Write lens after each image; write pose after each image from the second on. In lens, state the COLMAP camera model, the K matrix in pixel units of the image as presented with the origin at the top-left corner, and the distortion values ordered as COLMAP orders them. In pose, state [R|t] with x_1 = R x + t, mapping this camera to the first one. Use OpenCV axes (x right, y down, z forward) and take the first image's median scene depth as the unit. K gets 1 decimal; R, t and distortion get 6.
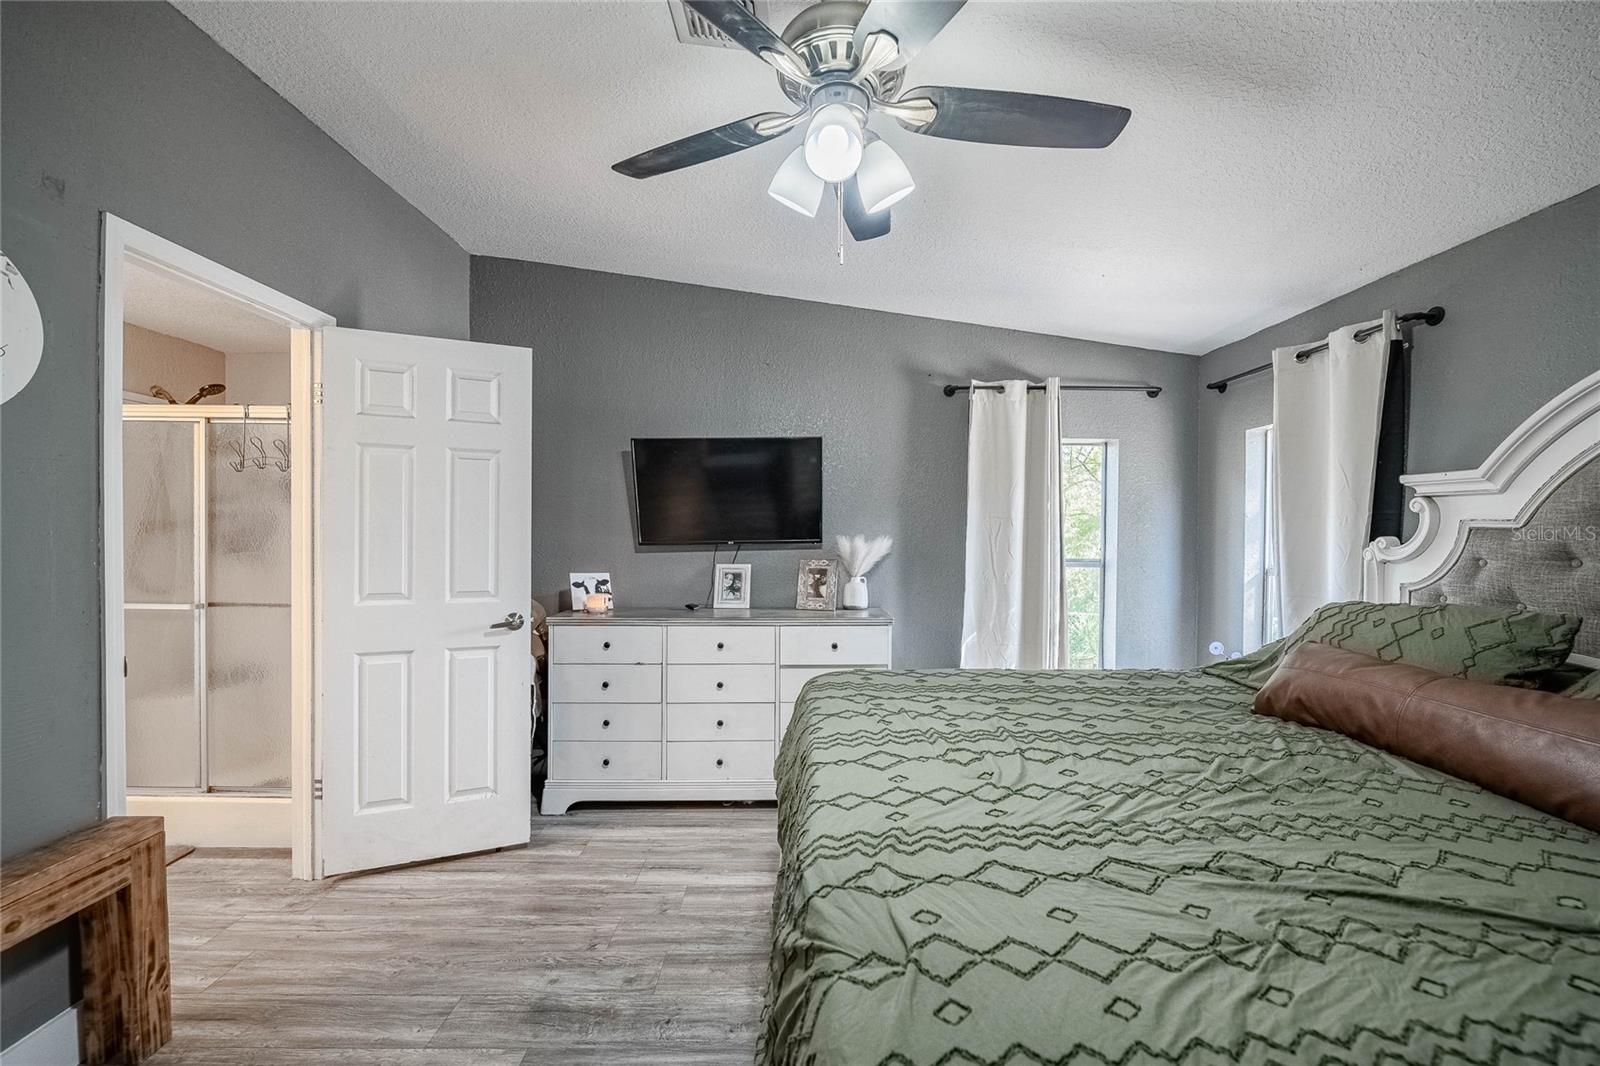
lens RADIAL K [[647.4, 0, 801.4], [0, 647.4, 529.3], [0, 0, 1]] dist [-0.015393, -0.000720]
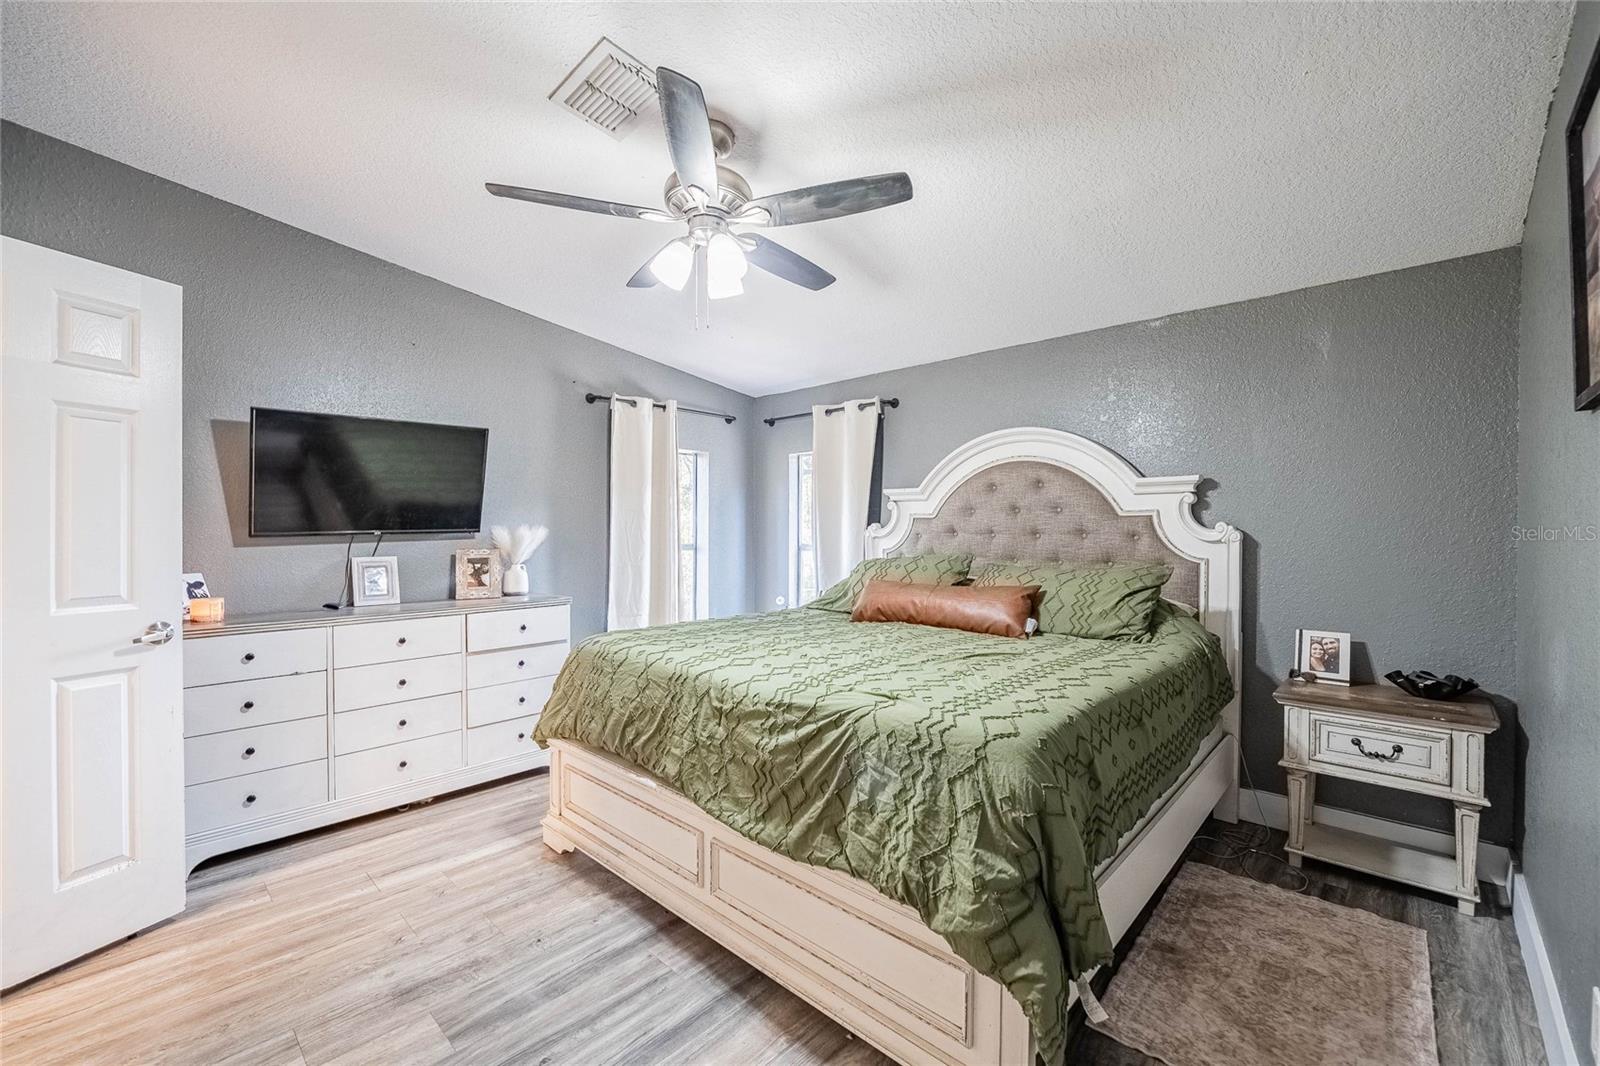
lens RADIAL K [[647.4, 0, 792.4], [0, 647.4, 539.7], [0, 0, 1]] dist [-0.015393, -0.000720]
pose [[0.697359, -0.018047, 0.716495, -0.405305], [0.002954, 0.999747, 0.022306, 0.012755], [-0.716716, -0.013439, 0.697235, -0.070042]]
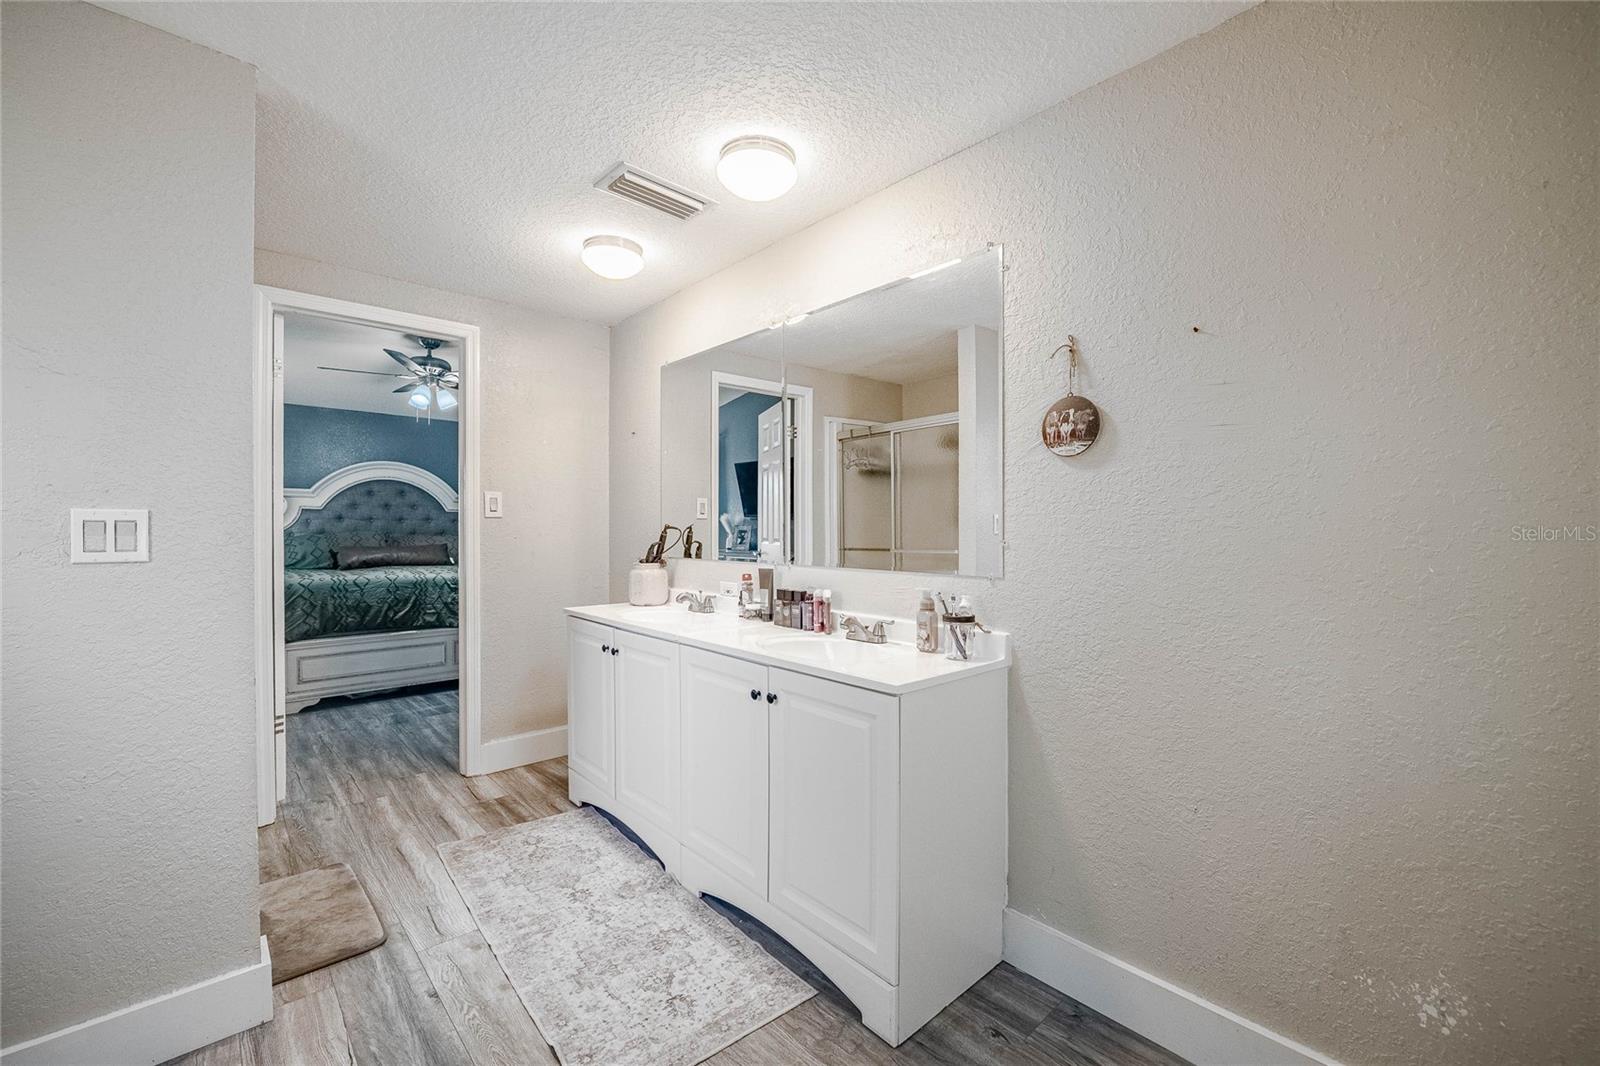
lens RADIAL K [[647.4, 0, 828.9], [0, 647.4, 534.9], [0, 0, 1]] dist [-0.015393, -0.000720]
pose [[-0.699944, -0.017960, 0.713971, -1.774022], [-0.010814, 0.999836, 0.014549, 0.031974], [-0.714115, 0.002463, -0.700024, 0.877746]]
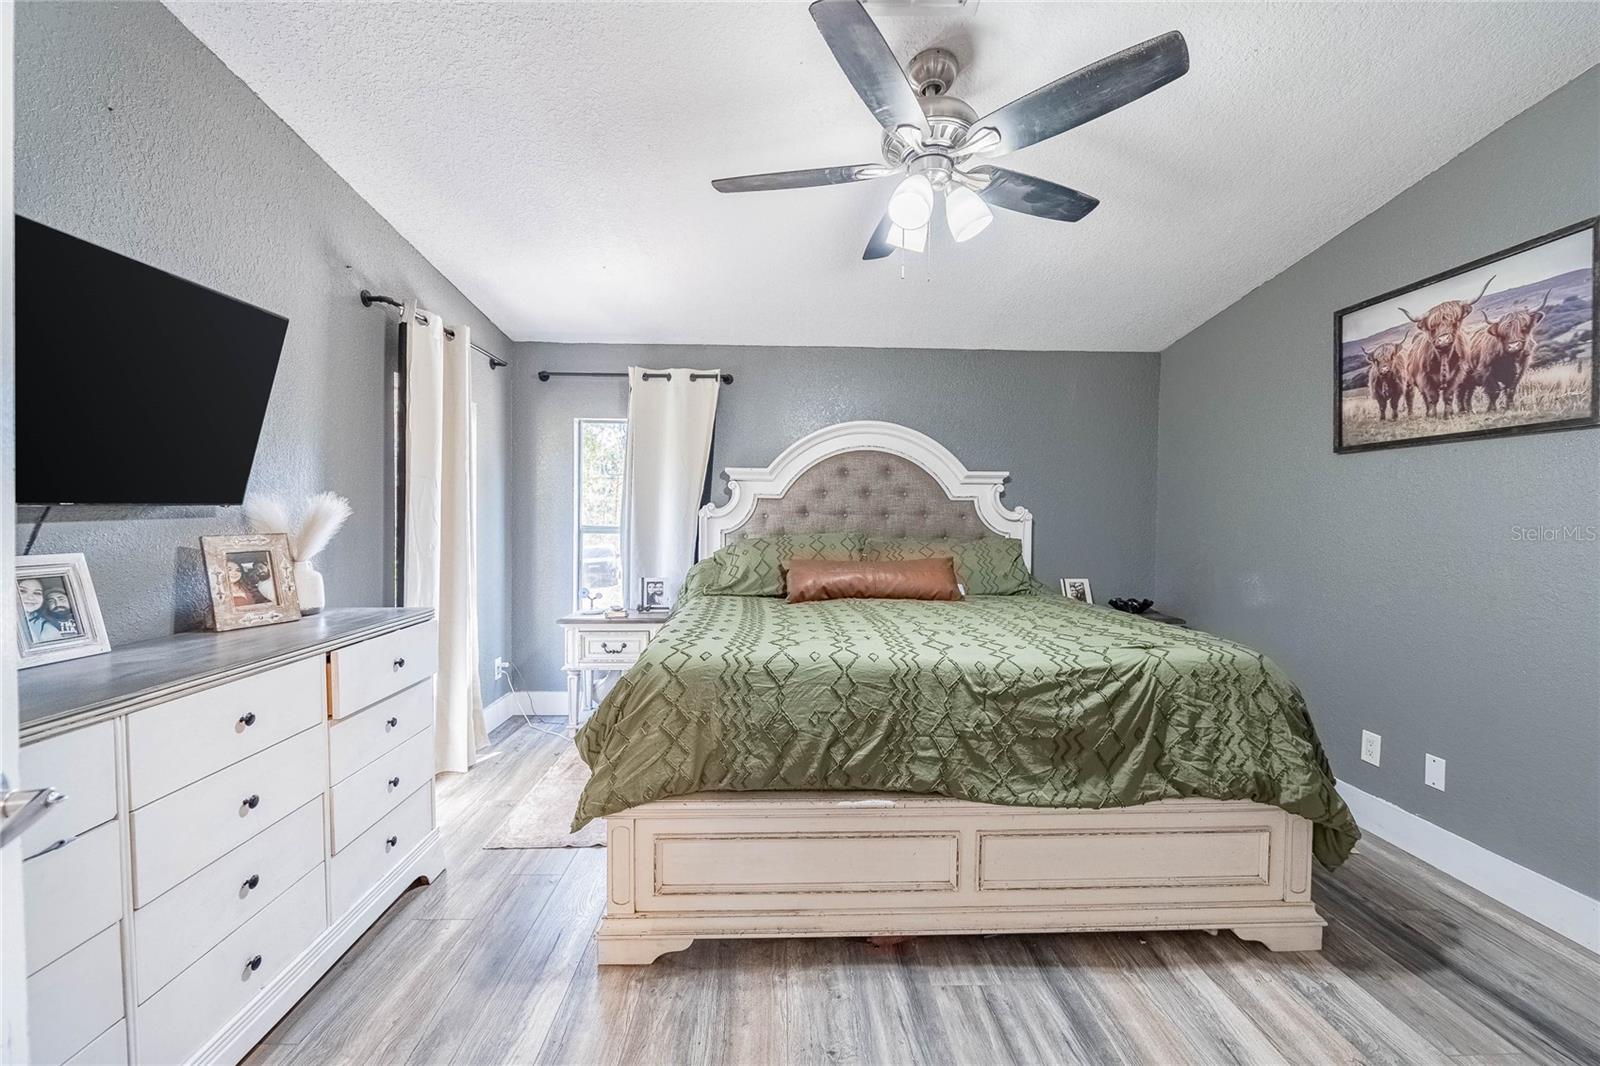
lens RADIAL K [[647.4, 0, 785.0], [0, 647.4, 531.9], [0, 0, 1]] dist [-0.015393, -0.000720]
pose [[-0.009576, -0.032332, 0.999431, -0.600320], [-0.010138, 0.999429, 0.032235, 0.024444], [-0.999903, -0.009823, -0.009898, 0.619704]]
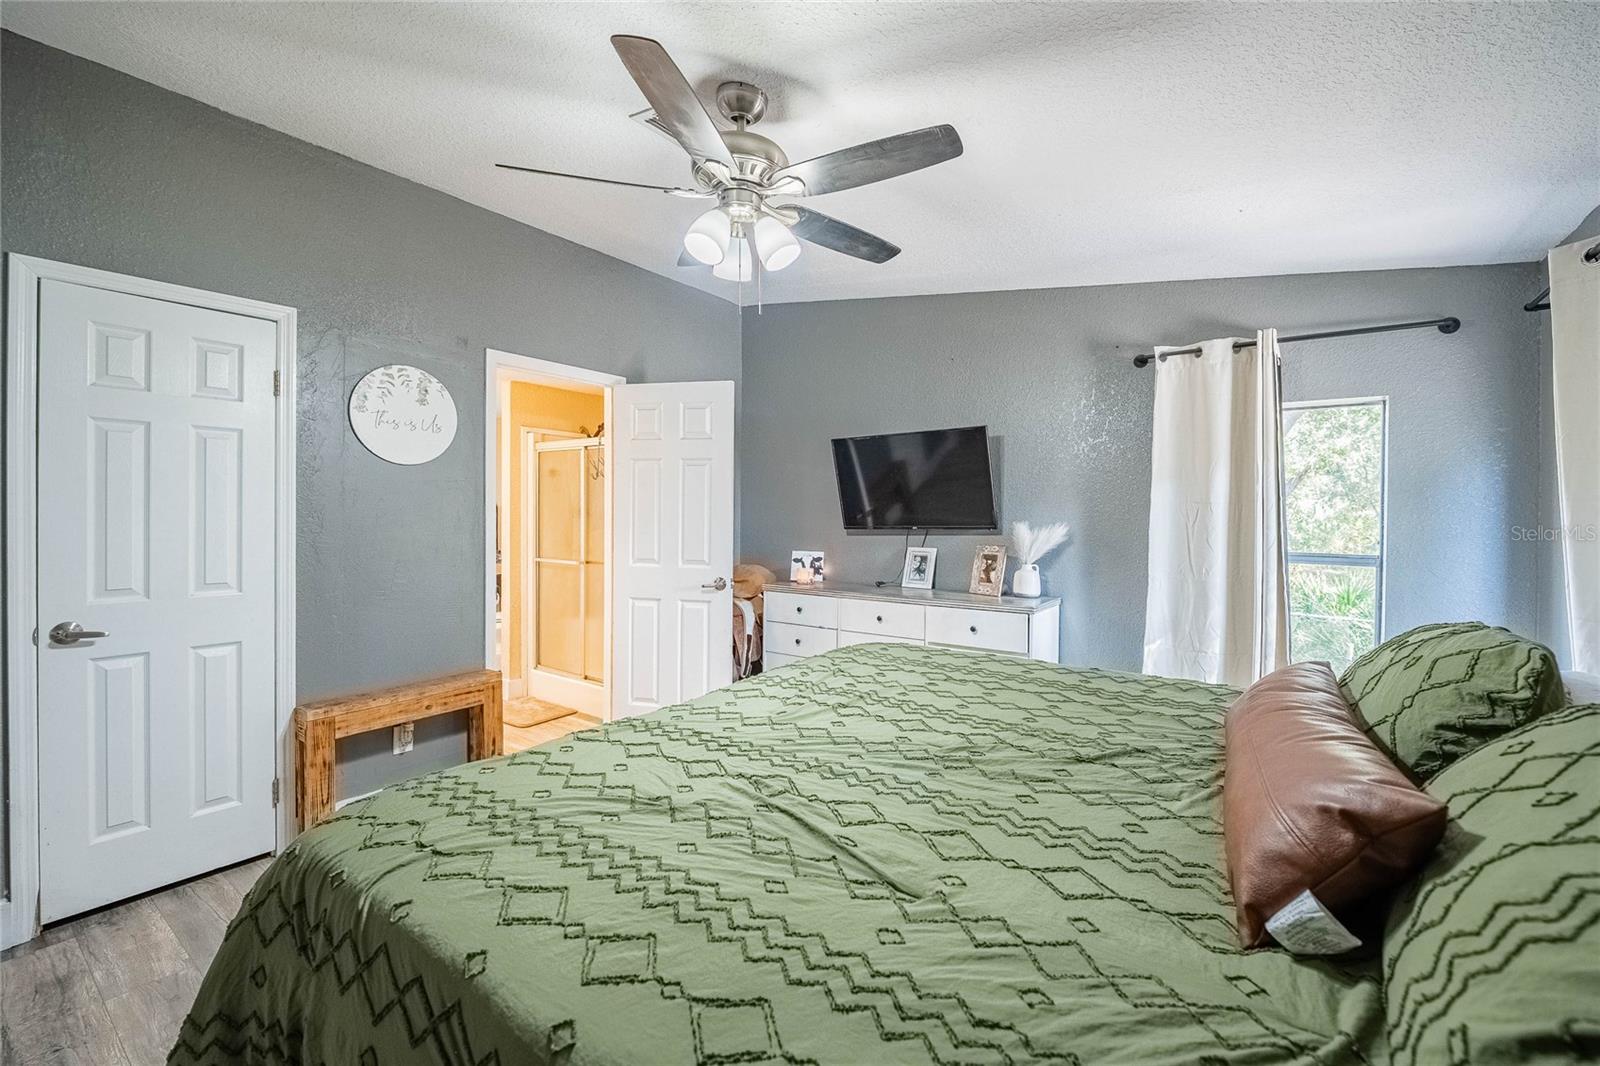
lens RADIAL K [[647.4, 0, 803.6], [0, 647.4, 521.0], [0, 0, 1]] dist [-0.015393, -0.000720]
pose [[0.809036, 0.005566, -0.587733, 0.439980], [0.000421, 0.999949, 0.010049, -0.002903], [0.587759, -0.008378, 0.808993, 0.001321]]
